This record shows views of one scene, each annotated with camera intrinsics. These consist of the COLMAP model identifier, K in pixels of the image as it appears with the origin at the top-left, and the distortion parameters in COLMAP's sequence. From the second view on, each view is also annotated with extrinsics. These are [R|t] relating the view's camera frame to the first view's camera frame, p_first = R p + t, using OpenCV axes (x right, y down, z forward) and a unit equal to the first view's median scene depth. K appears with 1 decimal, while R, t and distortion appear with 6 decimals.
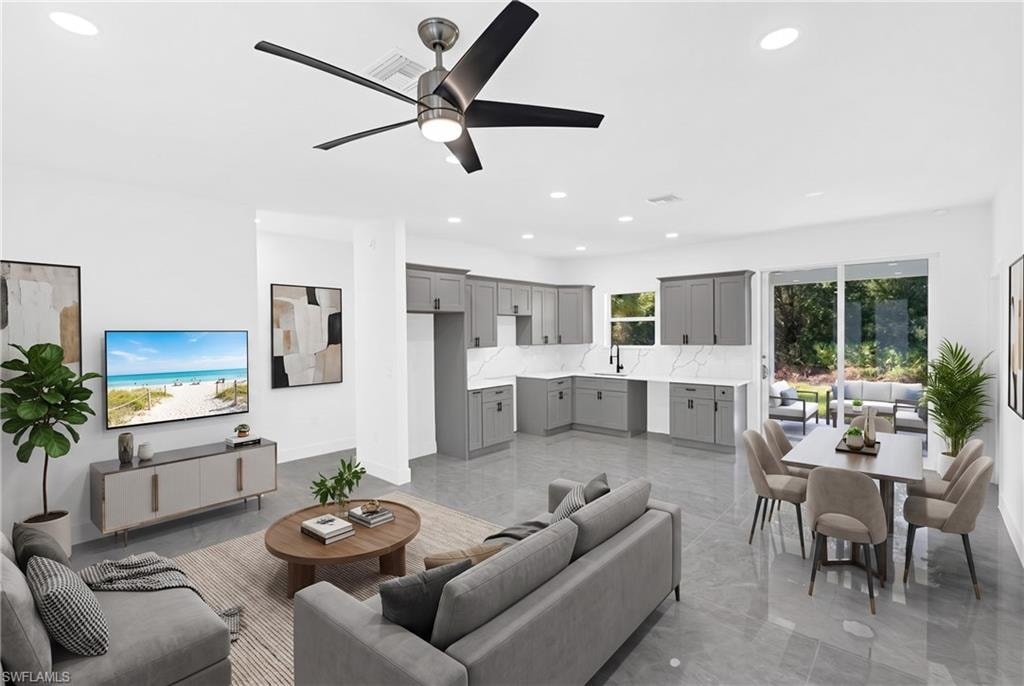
lens RADIAL K [[473.8, 0, 509.3], [0, 473.8, 347.1], [0, 0, 1]] dist [-0.000021, -0.000273]
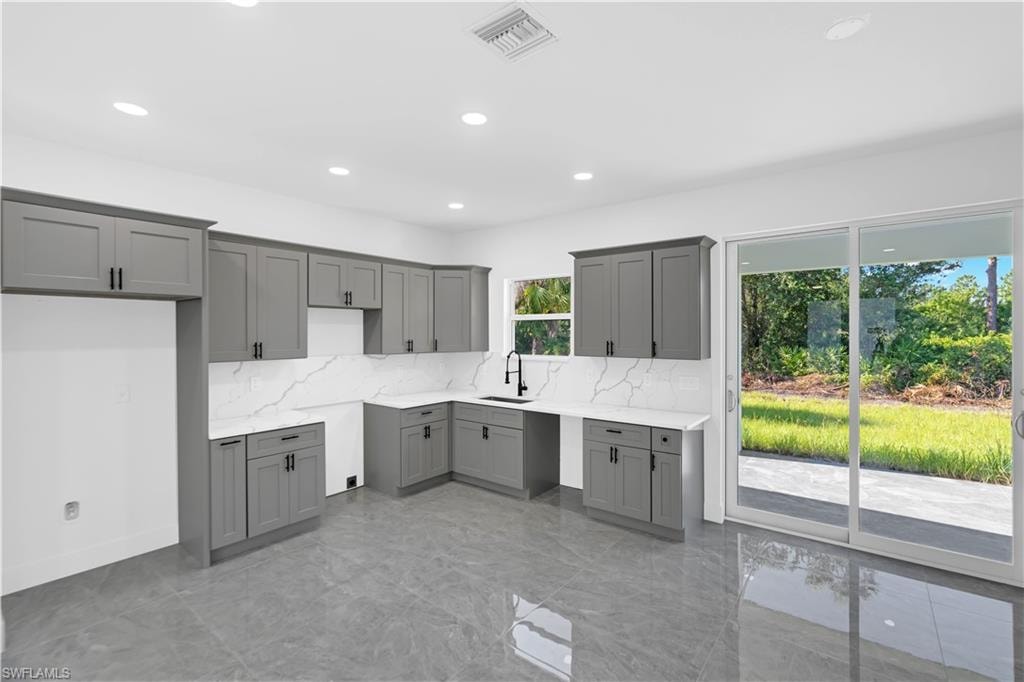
lens RADIAL K [[467.2, 0, 512.0], [0, 467.2, 341.0], [0, 0, 1]] dist [-0.000344, 0.000121]
pose [[0.997924, 0.007575, 0.063961, 0.184517], [-0.006722, 0.999886, -0.013552, -0.015344], [-0.064056, 0.013094, 0.997860, 0.354039]]
